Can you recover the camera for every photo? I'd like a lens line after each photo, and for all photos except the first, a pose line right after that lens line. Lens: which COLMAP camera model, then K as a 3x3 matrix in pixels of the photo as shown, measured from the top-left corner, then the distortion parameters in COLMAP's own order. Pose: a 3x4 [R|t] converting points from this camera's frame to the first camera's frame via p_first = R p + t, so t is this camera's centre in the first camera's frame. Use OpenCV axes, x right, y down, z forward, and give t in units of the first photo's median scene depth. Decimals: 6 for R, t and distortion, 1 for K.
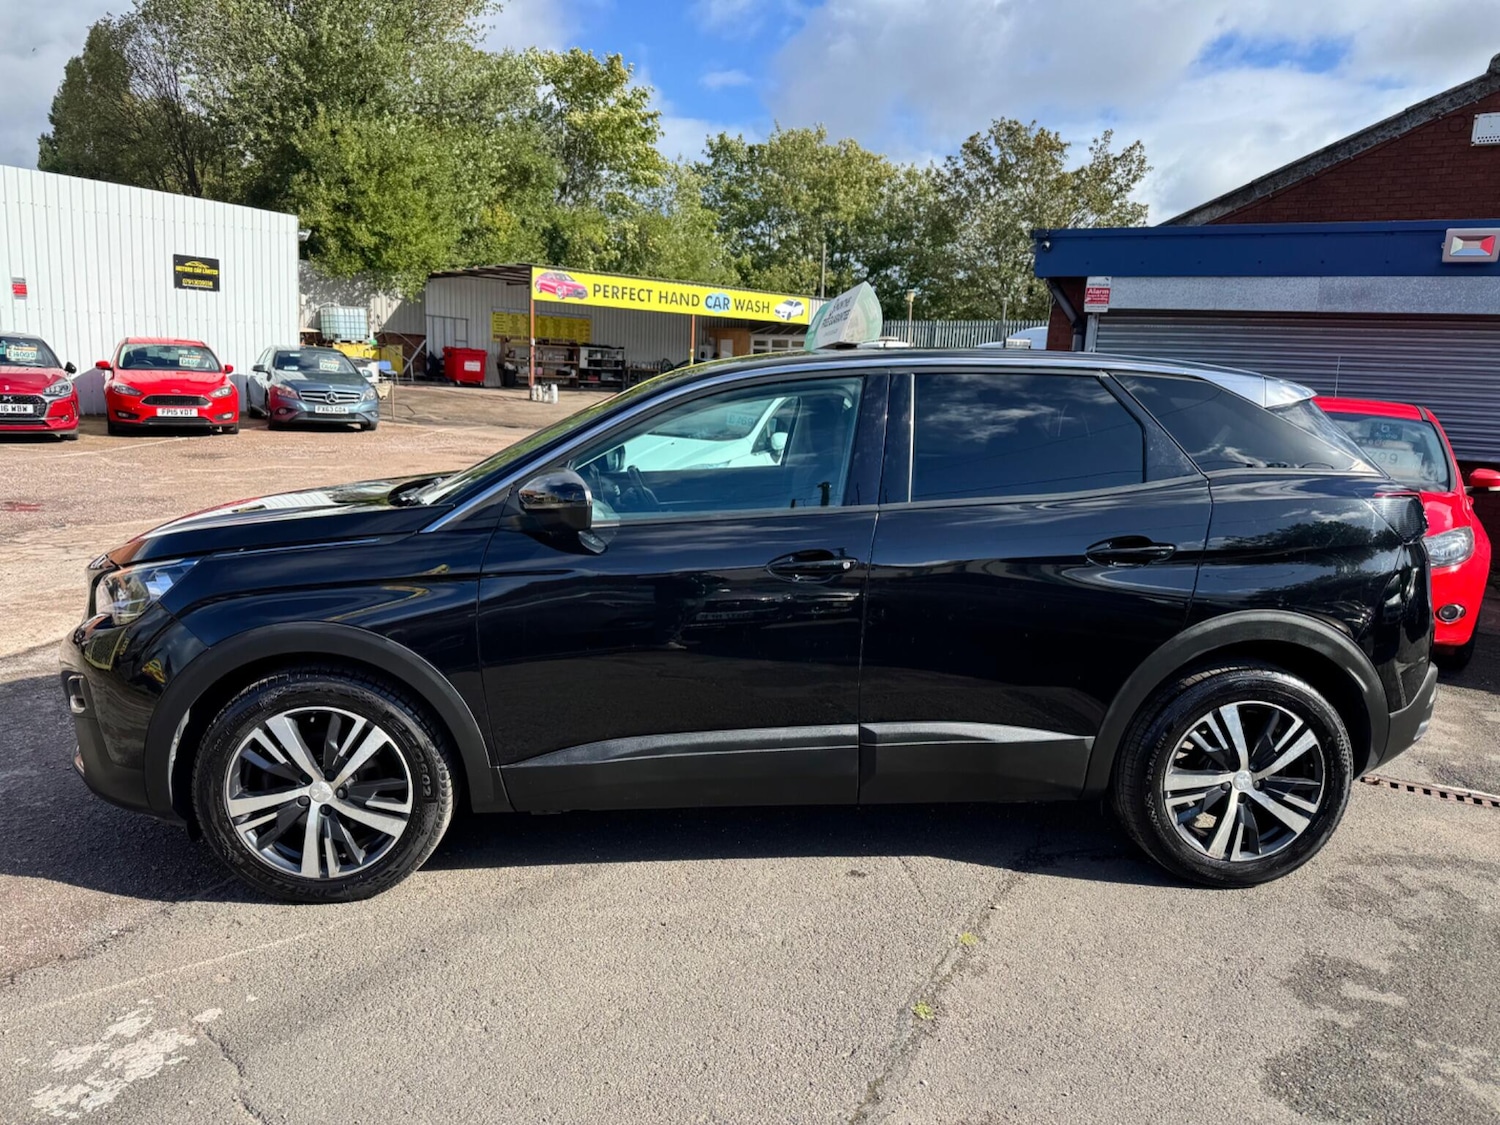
lens RADIAL K [[1045.6, 0, 748.5], [0, 1045.6, 555.5], [0, 0, 1]] dist [0.014793, -0.023010]
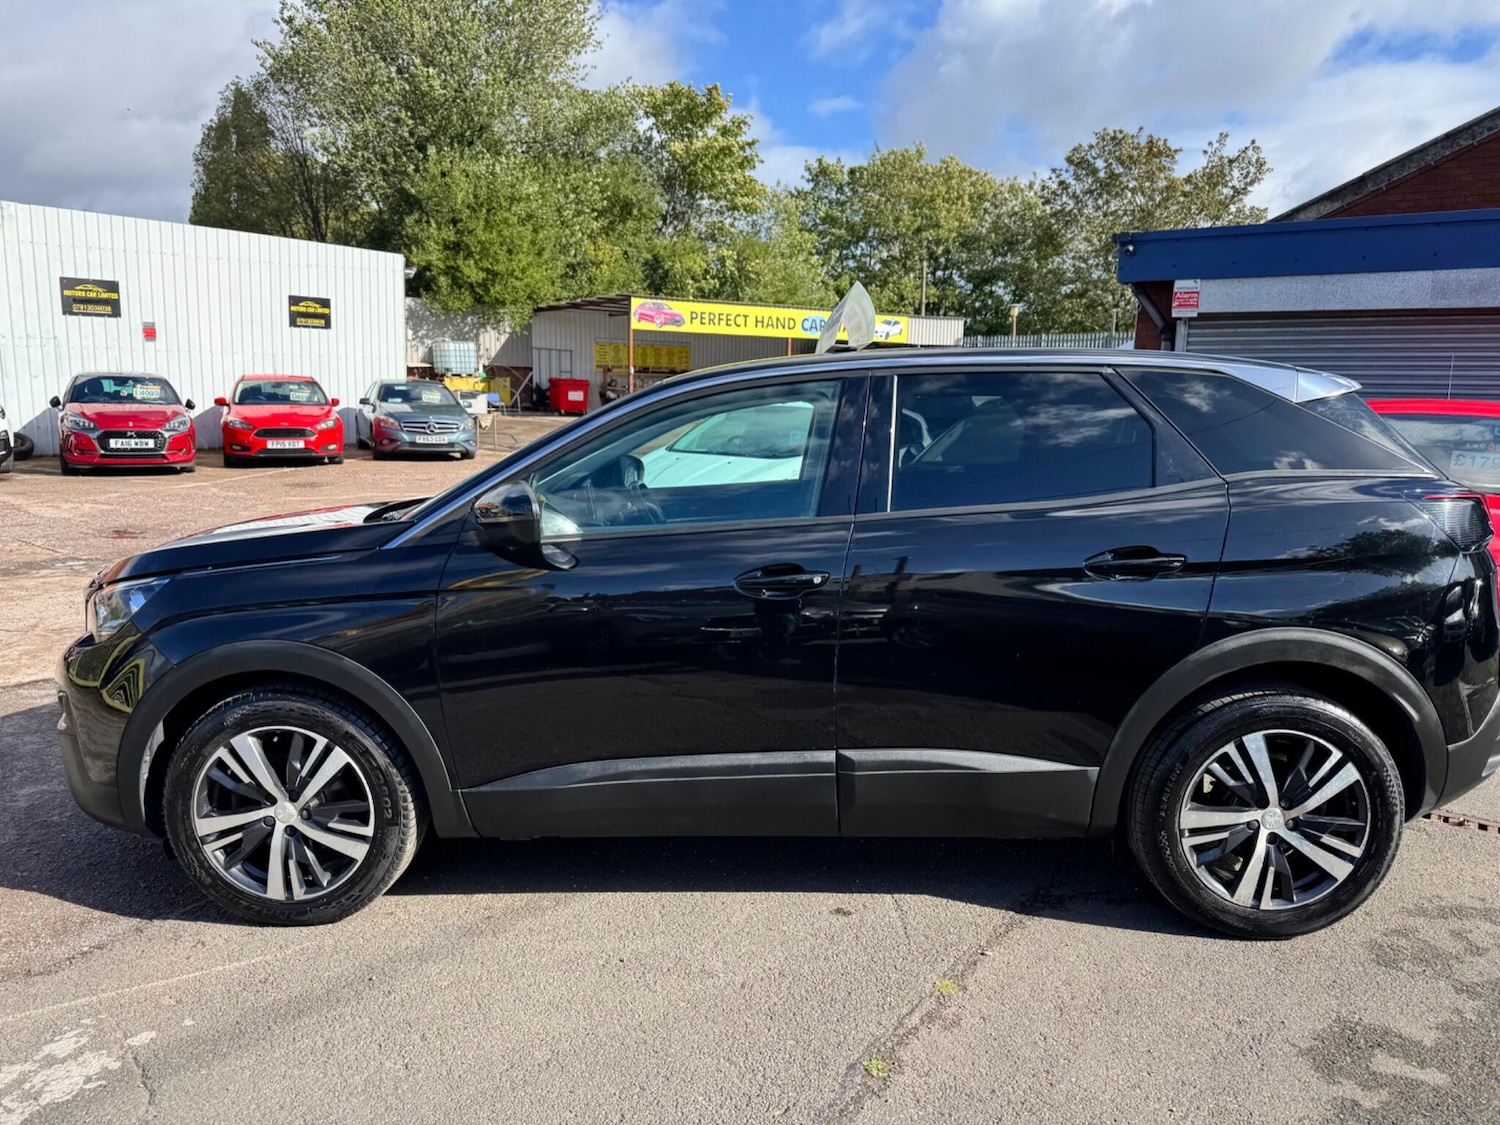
lens RADIAL K [[1045.5, 0, 741.2], [0, 1045.5, 564.9], [0, 0, 1]] dist [0.009991, -0.016800]
pose [[0.993742, -0.007529, -0.111445, 0.064321], [0.005960, 0.999878, -0.014408, 0.004502], [0.111540, 0.013654, 0.993666, 0.032000]]
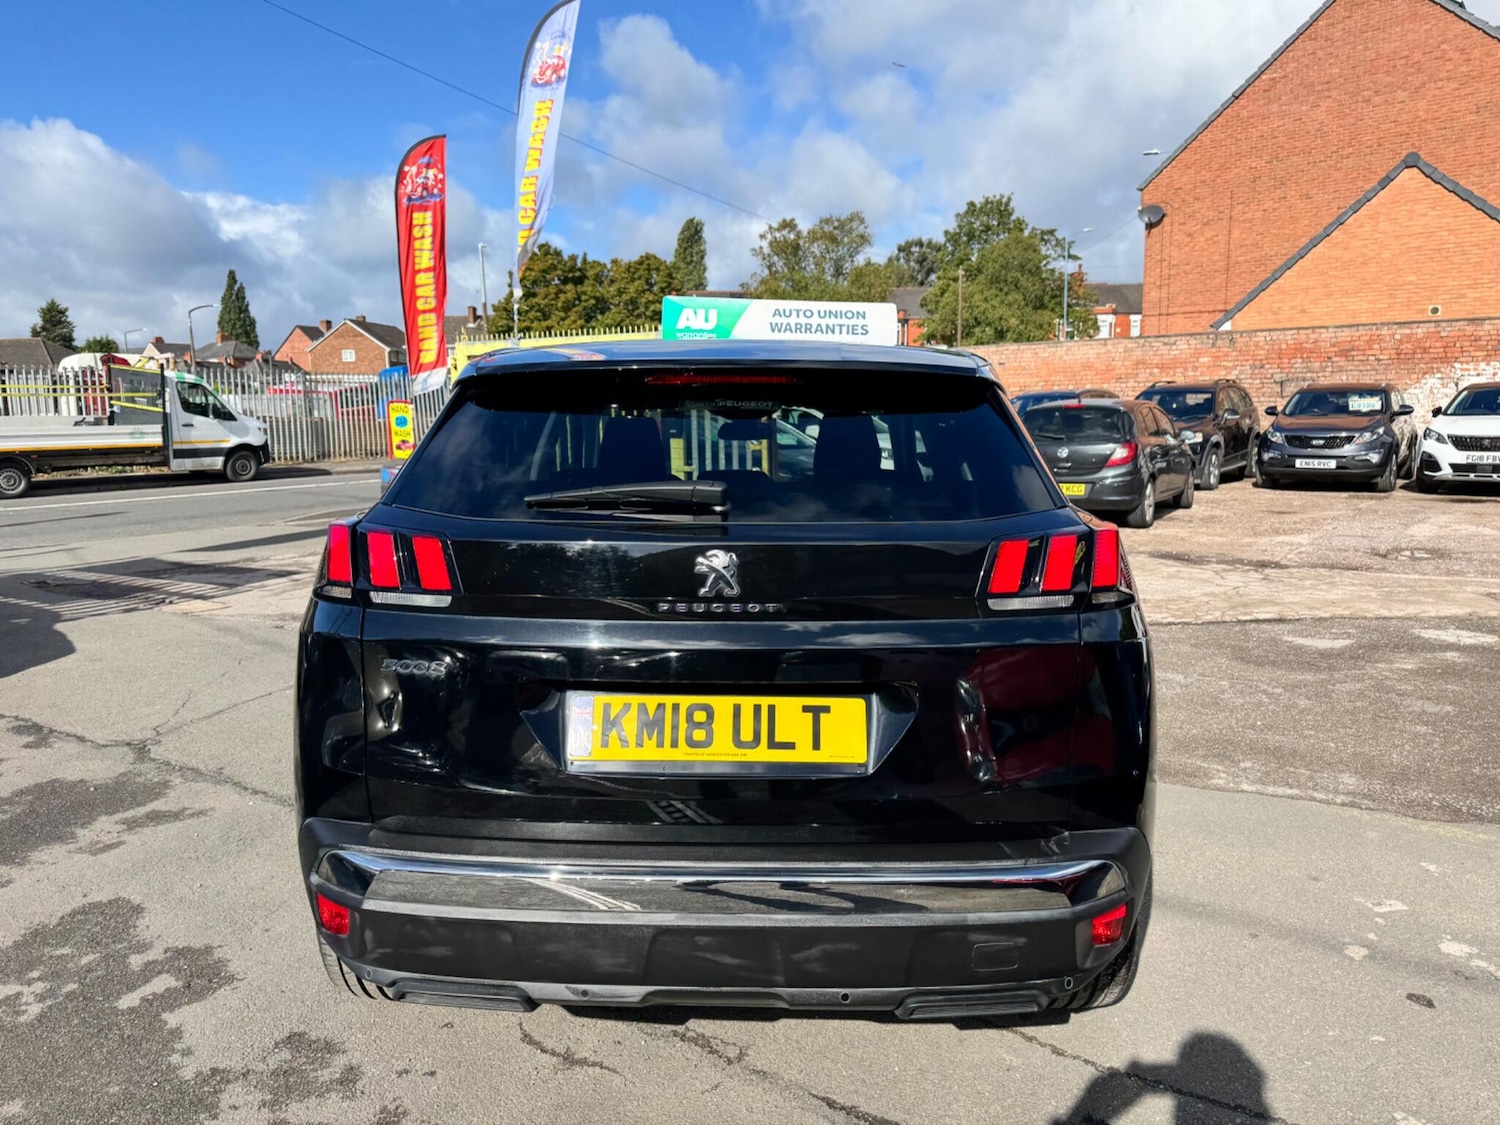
lens RADIAL K [[1045.5, 0, 741.2], [0, 1045.5, 564.9], [0, 0, 1]] dist [0.009991, -0.016800]
pose [[-0.087504, 0.098293, -0.991303, 0.648234], [-0.163606, 0.980189, 0.111633, -0.072979], [0.982637, 0.171951, -0.069689, 0.679228]]
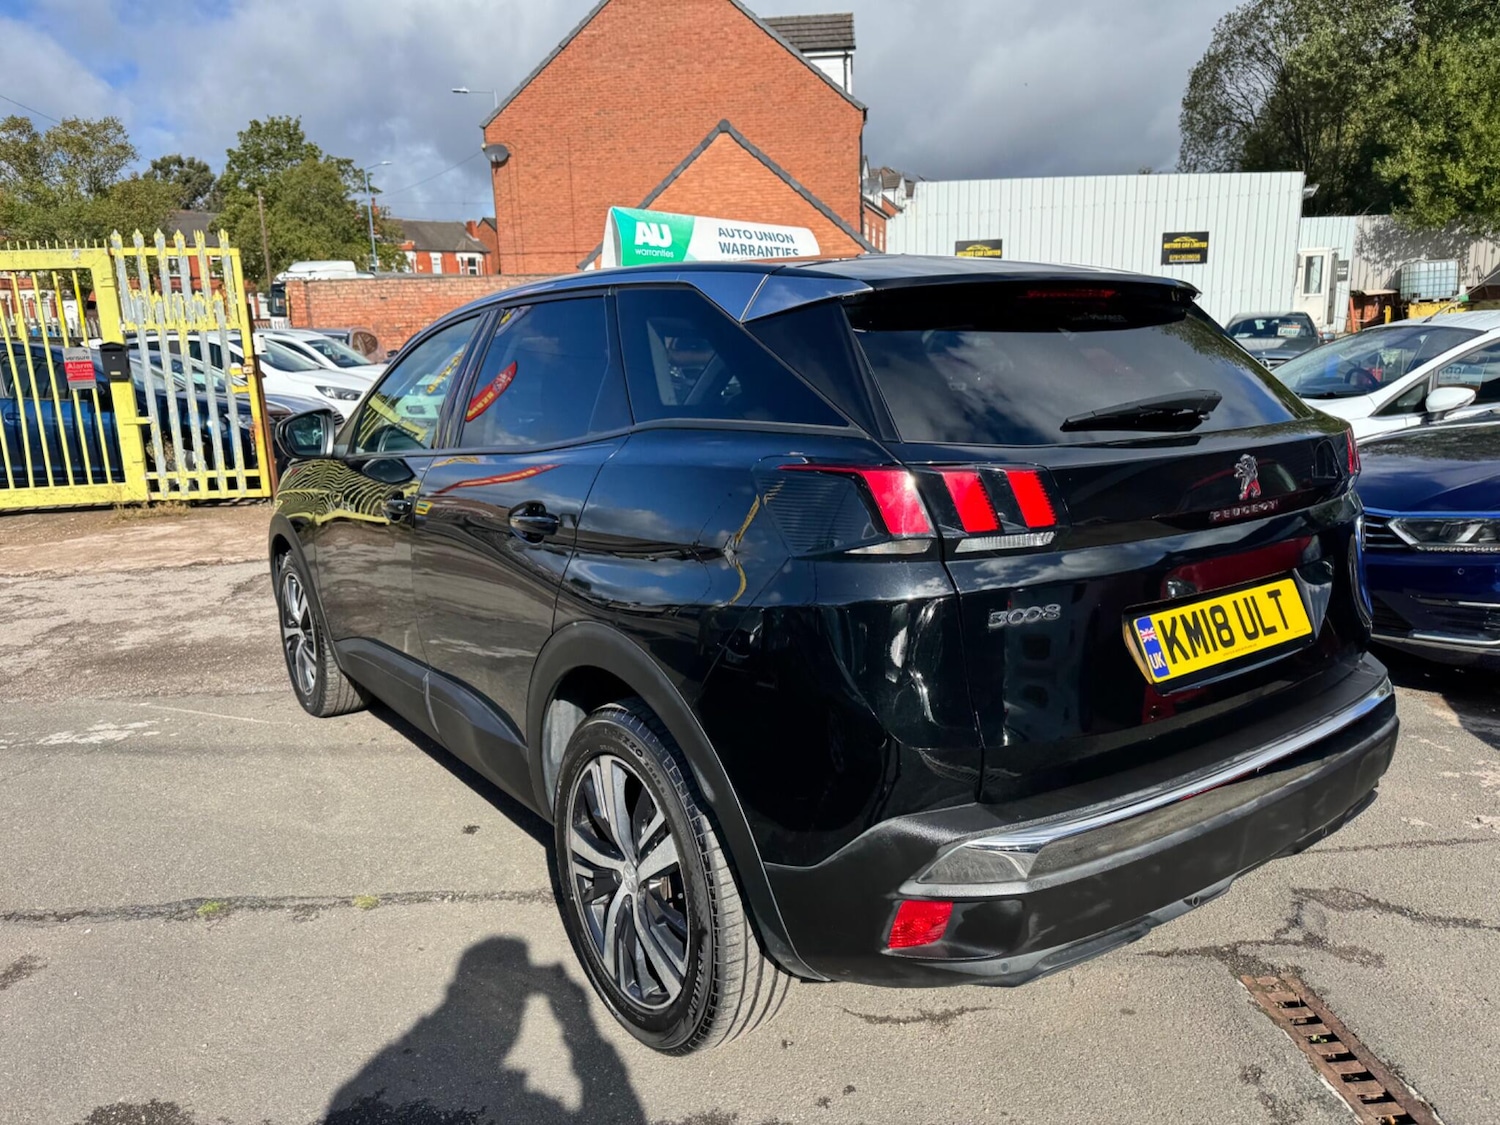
lens RADIAL K [[1044.4, 0, 744.3], [0, 1044.4, 552.4], [0, 0, 1]] dist [0.016172, -0.024274]
pose [[0.519571, 0.112441, -0.846996, 0.546560], [-0.095264, 0.992746, 0.073353, -0.024008], [0.849100, 0.042576, 0.526514, 0.367152]]
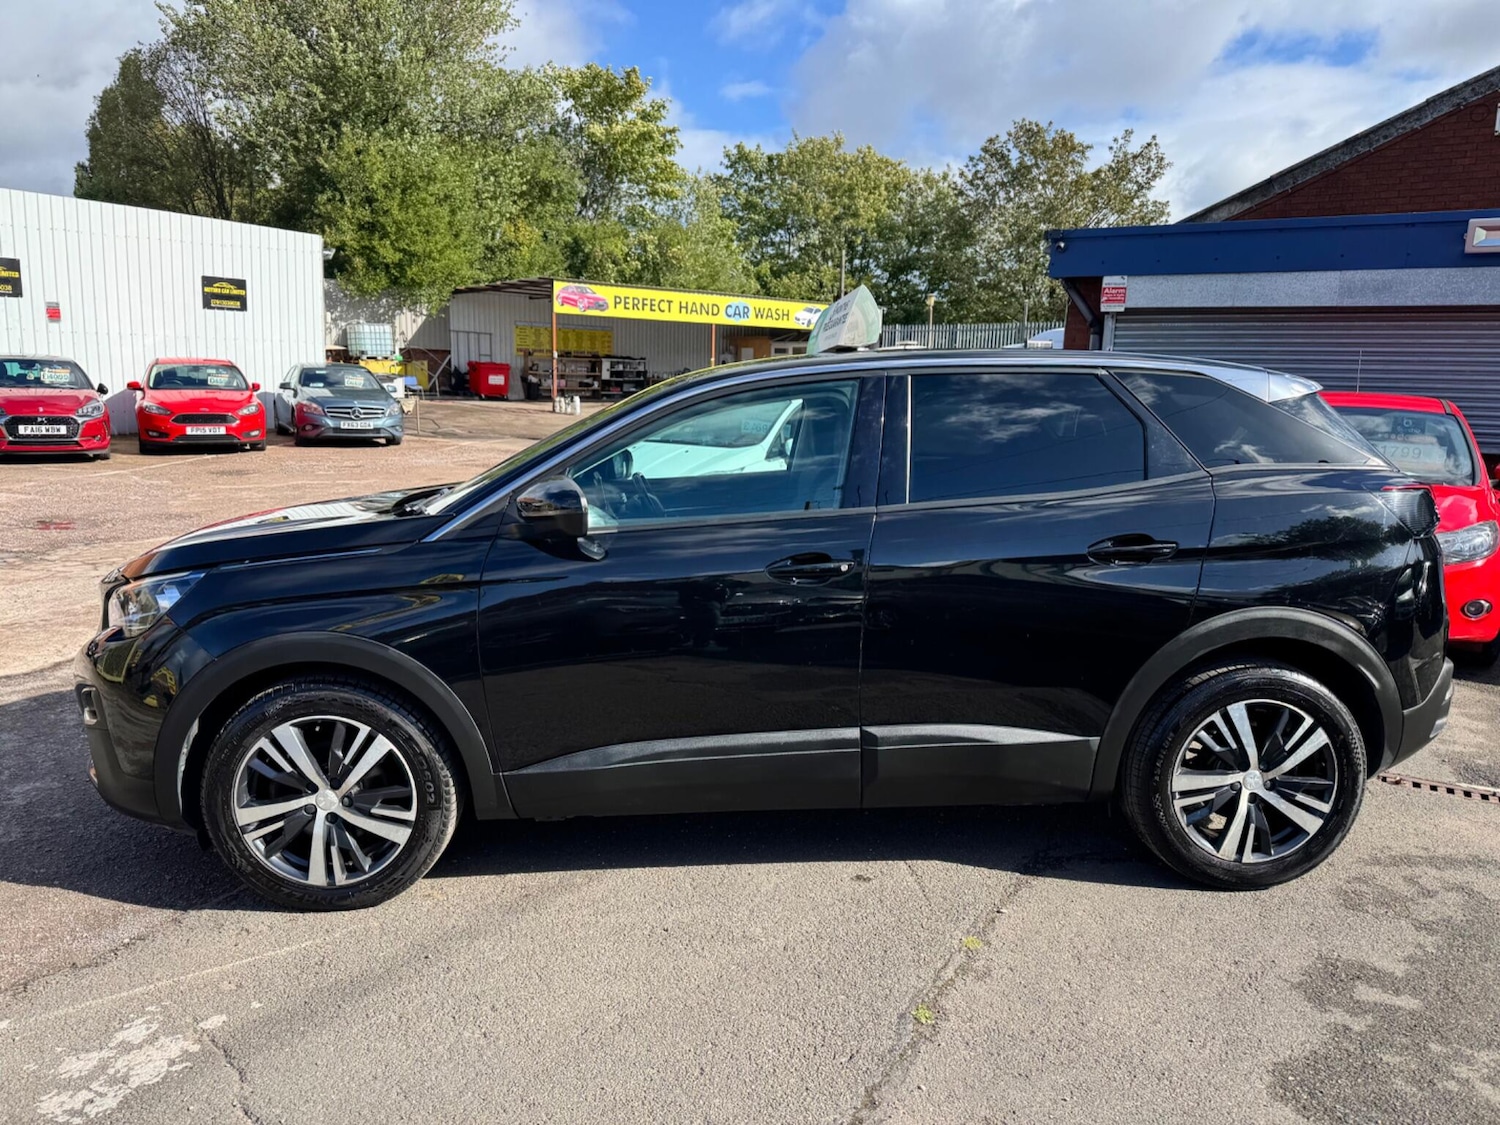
lens RADIAL K [[1044.4, 0, 744.3], [0, 1044.4, 552.4], [0, 0, 1]] dist [0.016172, -0.024274]
pose [[0.999456, -0.015793, -0.028964, 0.013451], [0.015491, 0.999824, -0.010616, 0.001825], [0.029126, 0.010162, 0.999524, 0.000219]]
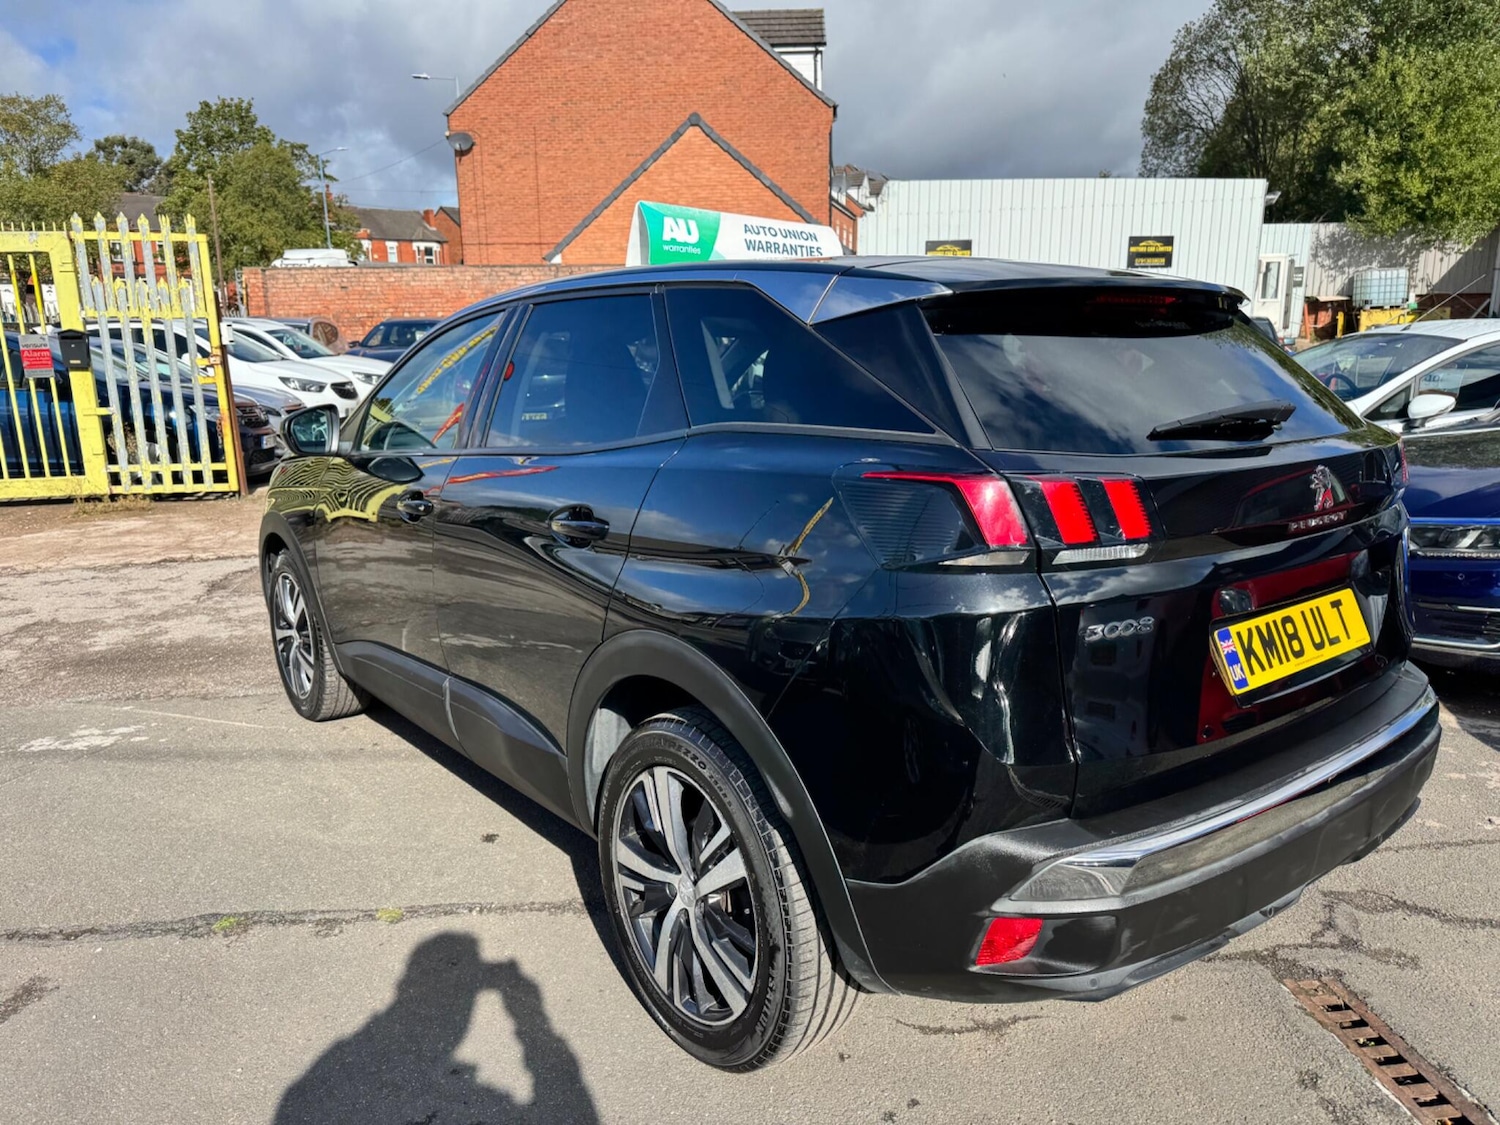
lens RADIAL K [[1041.9, 0, 757.0], [0, 1041.9, 564.8], [0, 0, 1]] dist [0.016260, -0.023050]
pose [[0.560036, 0.127571, -0.818587, 0.521313], [-0.103565, 0.991103, 0.083602, -0.023594], [0.821970, 0.037956, 0.568265, 0.344436]]
